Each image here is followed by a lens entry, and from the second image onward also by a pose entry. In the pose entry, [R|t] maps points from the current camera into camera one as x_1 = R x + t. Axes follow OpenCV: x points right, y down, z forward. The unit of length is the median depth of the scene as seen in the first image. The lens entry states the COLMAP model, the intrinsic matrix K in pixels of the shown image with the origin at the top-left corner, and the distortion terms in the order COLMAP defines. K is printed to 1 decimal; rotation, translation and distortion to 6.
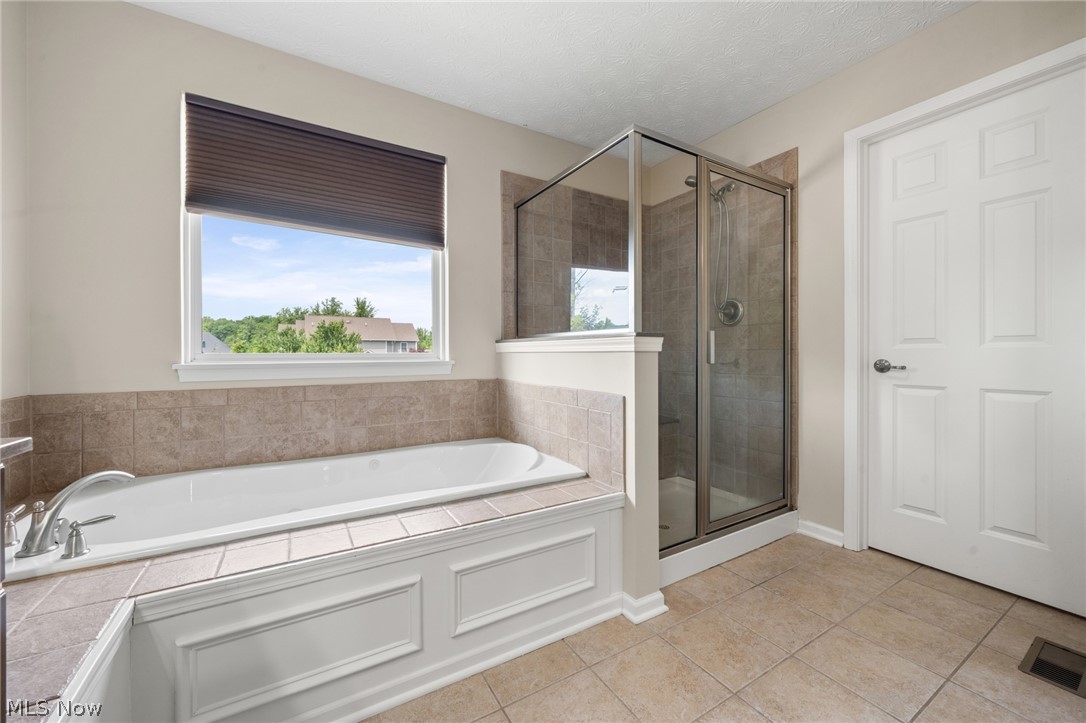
lens RADIAL K [[414.2, 0, 542.3], [0, 414.2, 354.7], [0, 0, 1]] dist [-0.004068, -0.000244]
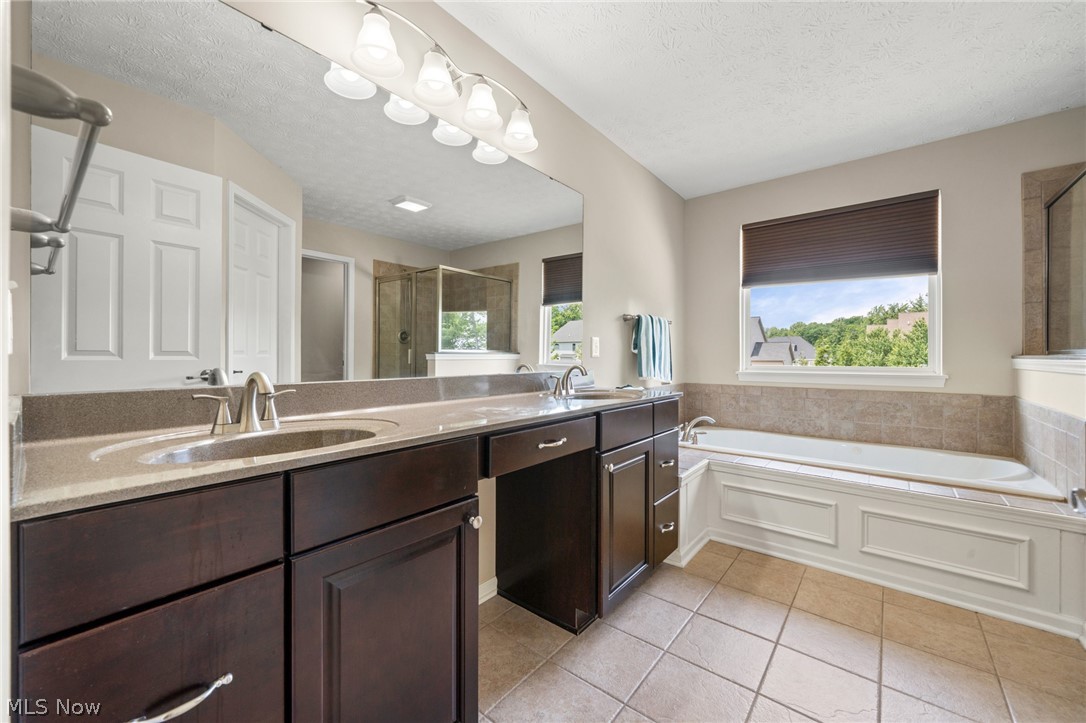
lens RADIAL K [[418.1, 0, 535.6], [0, 418.1, 358.4], [0, 0, 1]] dist [-0.005866, -0.000285]
pose [[0.319450, 0.005517, -0.947587, 0.551241], [-0.003339, 0.999983, 0.004696, -0.036777], [0.947597, 0.001664, 0.319463, -0.425922]]
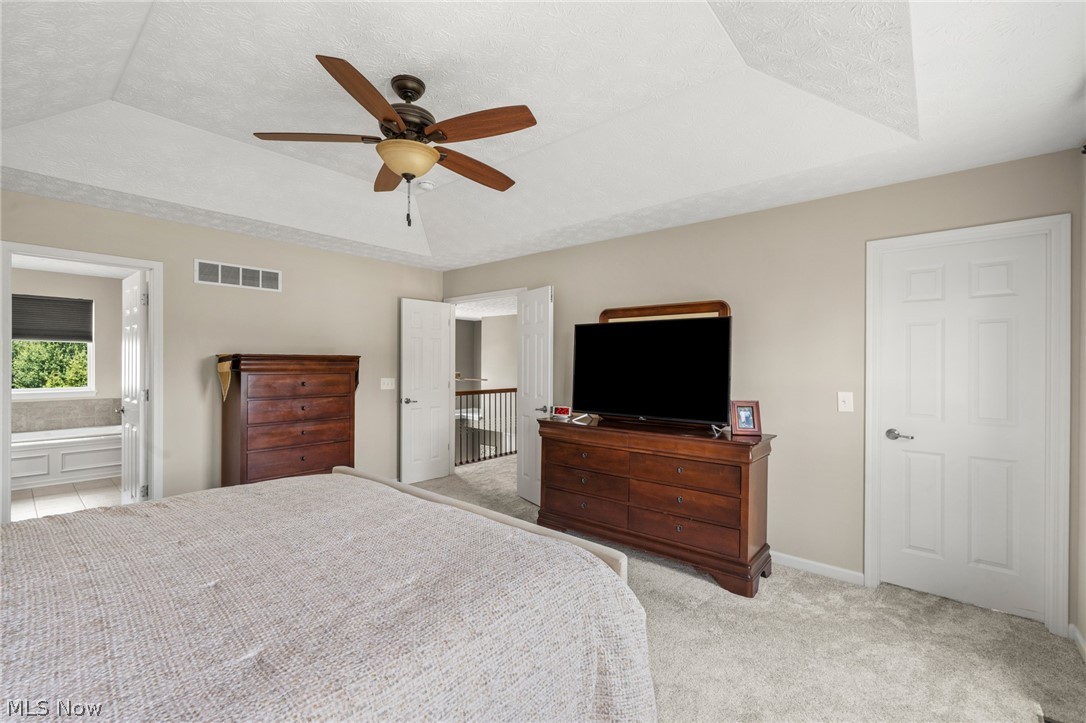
lens RADIAL K [[457.9, 0, 543.0], [0, 457.9, 361.5], [0, 0, 1]] dist [-0.001373, -0.000280]
pose [[0.947781, 0.005962, 0.318867, 1.529034], [-0.005304, 0.999982, -0.002933, -0.176049], [-0.318879, 0.001088, 0.947795, -2.527783]]
